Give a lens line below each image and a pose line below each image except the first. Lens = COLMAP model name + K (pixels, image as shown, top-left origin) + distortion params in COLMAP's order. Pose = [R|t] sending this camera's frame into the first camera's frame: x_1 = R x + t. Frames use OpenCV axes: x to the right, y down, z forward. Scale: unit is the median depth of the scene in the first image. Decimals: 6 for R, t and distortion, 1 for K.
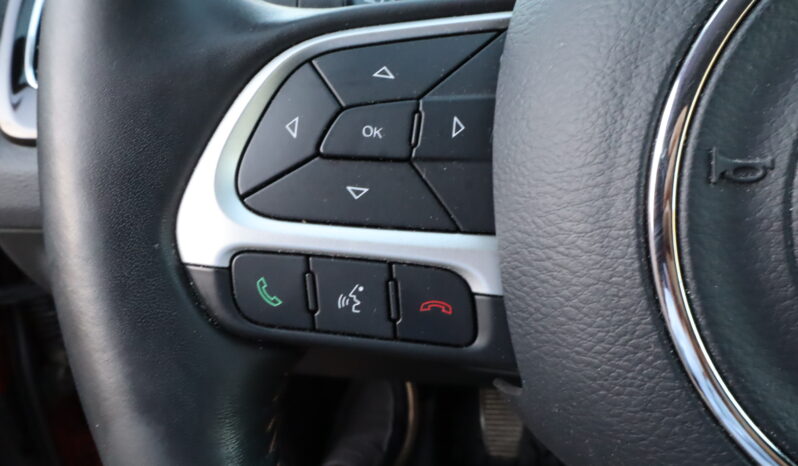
lens RADIAL K [[632.5, 0, 399.3], [0, 632.5, 225.9], [0, 0, 1]] dist [-0.002483, -0.007533]
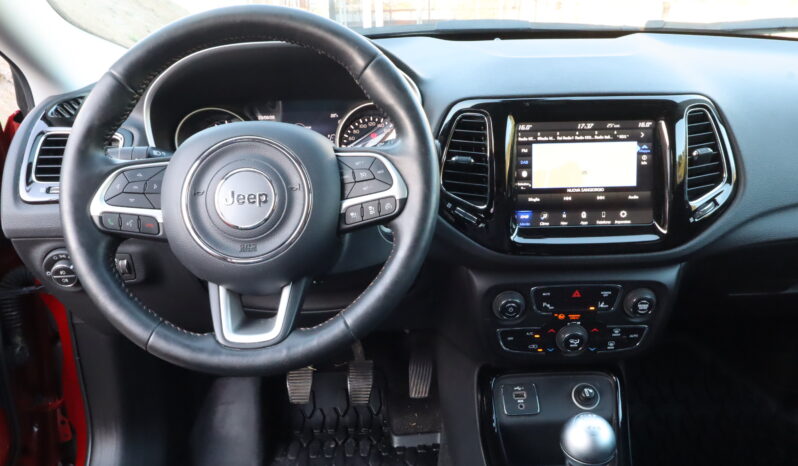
lens RADIAL K [[632.5, 0, 399.4], [0, 632.5, 235.0], [0, 0, 1]] dist [-0.002483, -0.007533]
pose [[0.996534, -0.010845, 0.082477, 1.468009], [0.023201, 0.988358, -0.150366, 0.919452], [-0.079886, 0.151758, 0.985184, -3.585765]]
